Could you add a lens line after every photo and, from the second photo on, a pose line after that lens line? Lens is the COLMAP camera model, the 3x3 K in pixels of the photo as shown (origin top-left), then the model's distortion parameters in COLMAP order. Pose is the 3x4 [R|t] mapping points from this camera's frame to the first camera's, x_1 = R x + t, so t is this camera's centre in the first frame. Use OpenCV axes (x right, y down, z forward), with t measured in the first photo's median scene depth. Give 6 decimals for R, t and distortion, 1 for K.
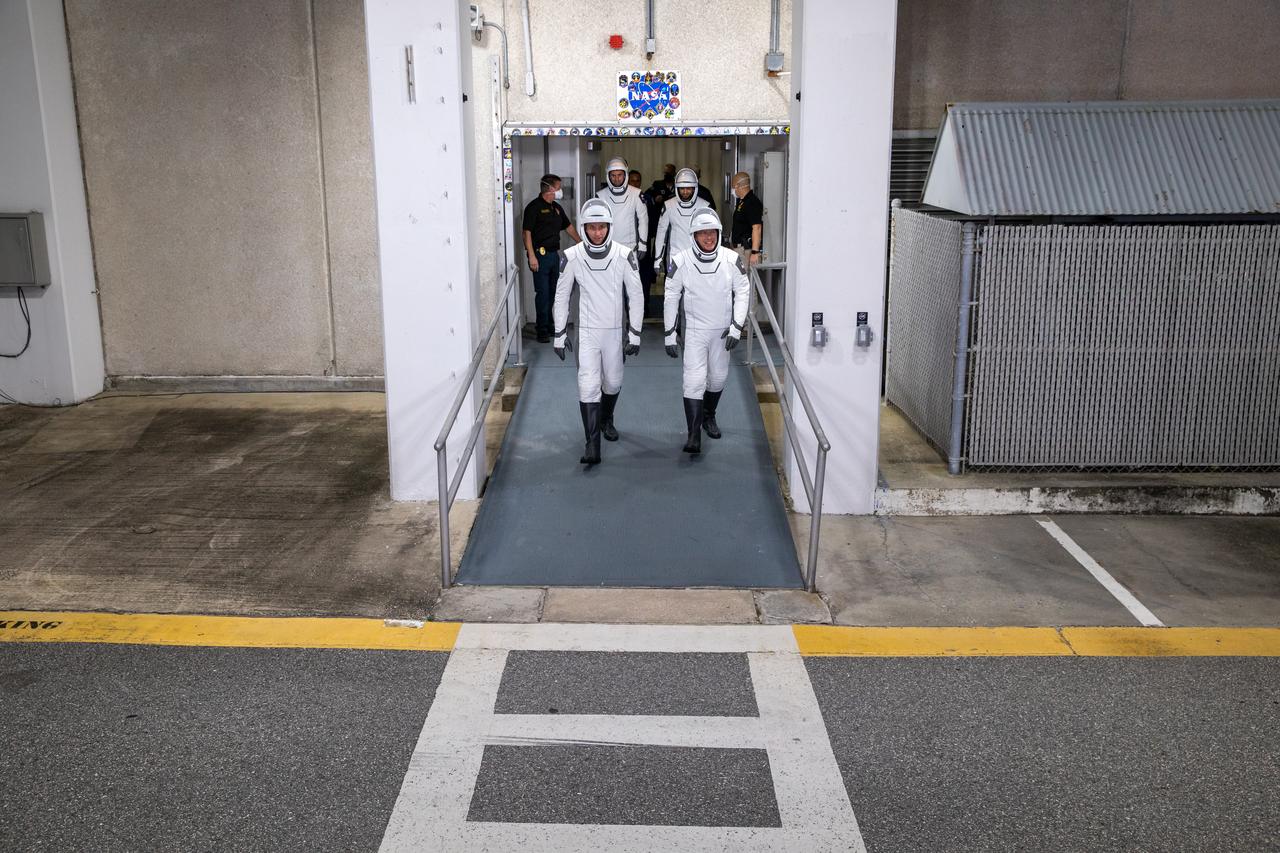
lens RADIAL K [[1212.8, 0, 641.7], [0, 1212.8, 427.8], [0, 0, 1]] dist [-0.026115, 0.110639]
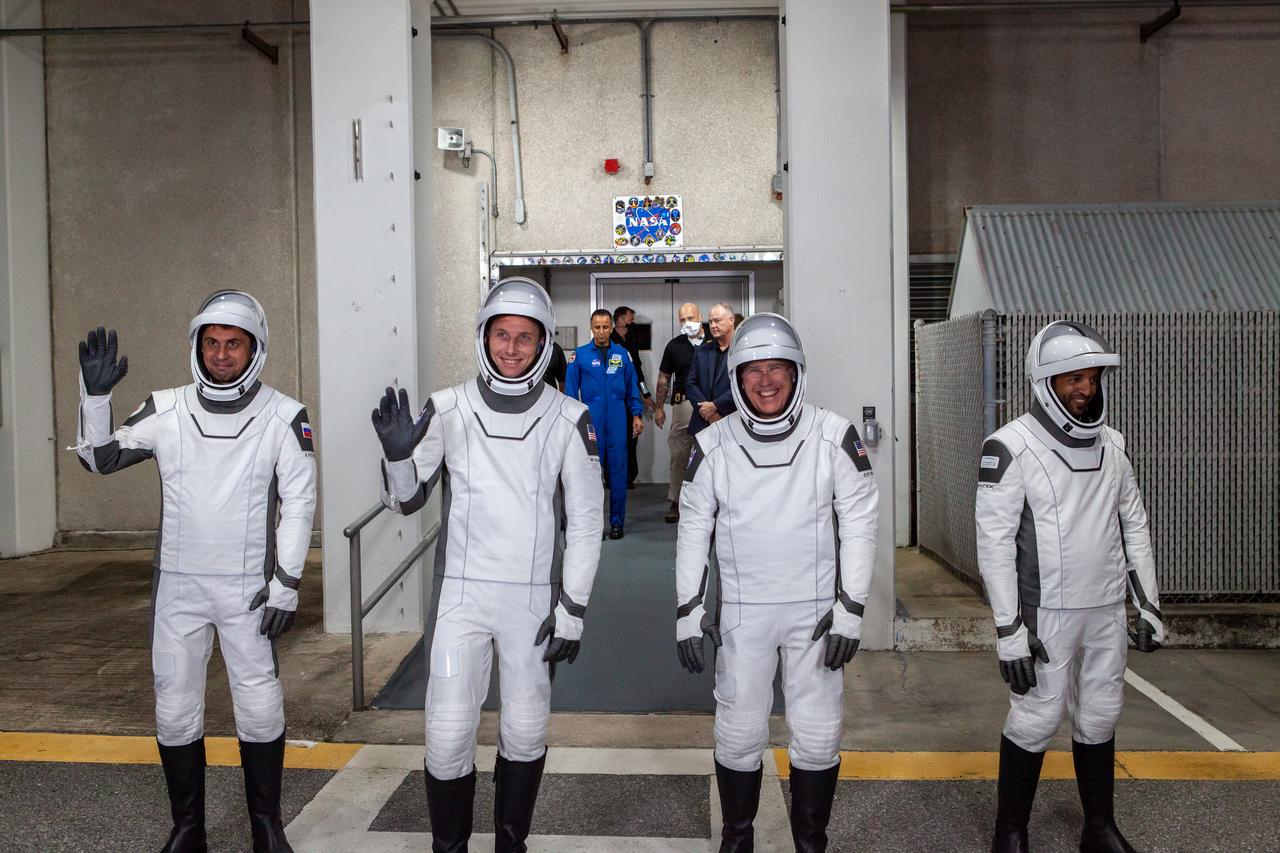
lens RADIAL K [[1270.4, 0, 646.3], [0, 1270.4, 422.8], [0, 0, 1]] dist [-0.084102, 0.148722]
pose [[0.998982, -0.009389, -0.044126, 0.060974], [0.000477, 0.980249, -0.197768, 0.089993], [0.045111, 0.197546, 0.979255, 0.107863]]
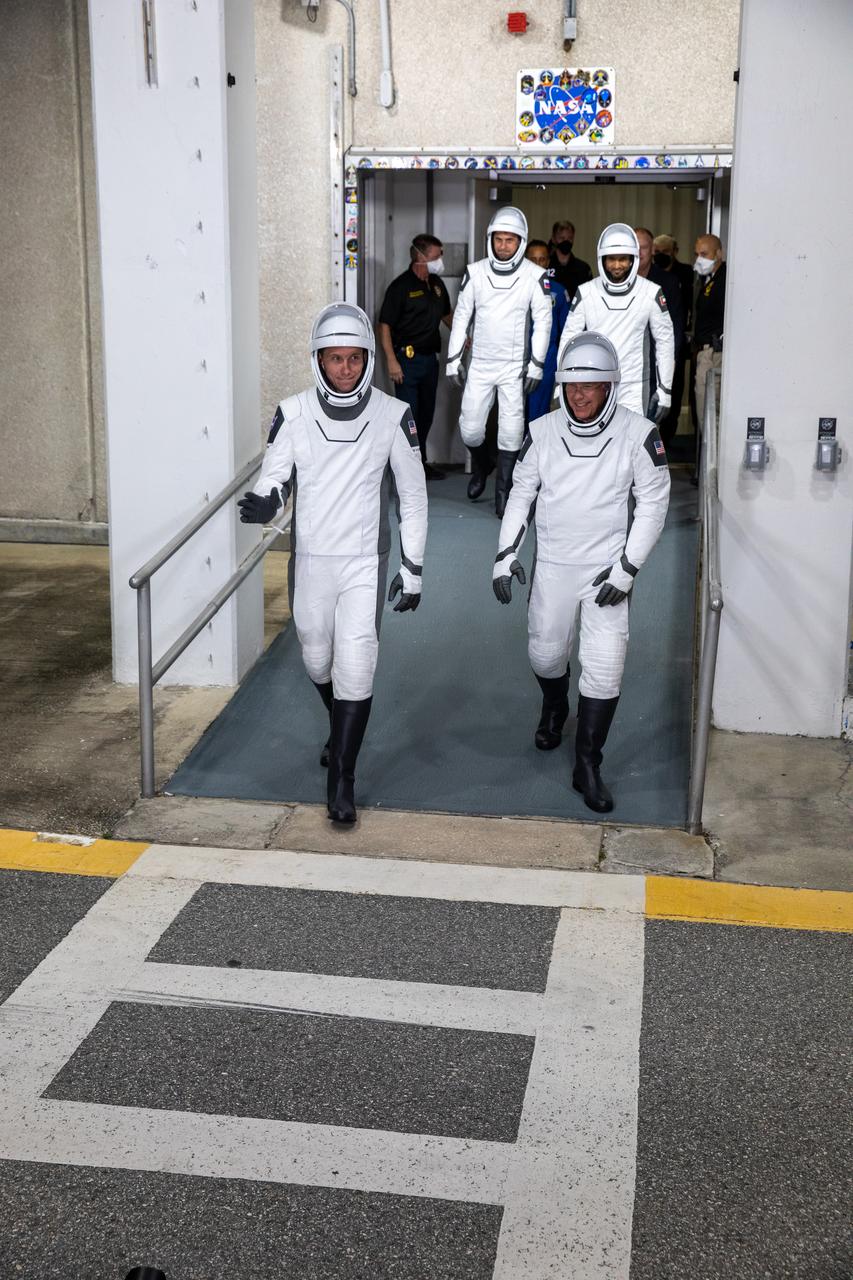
lens RADIAL K [[1809.3, 0, 426.5], [0, 1809.3, 640.0], [0, 0, 1]] dist [0.099278, 0.125745]
pose [[0.989885, 0.041071, -0.135800, 0.103014], [-0.043654, 0.998917, -0.016096, 0.044683], [0.134991, 0.021861, 0.990606, 0.018197]]
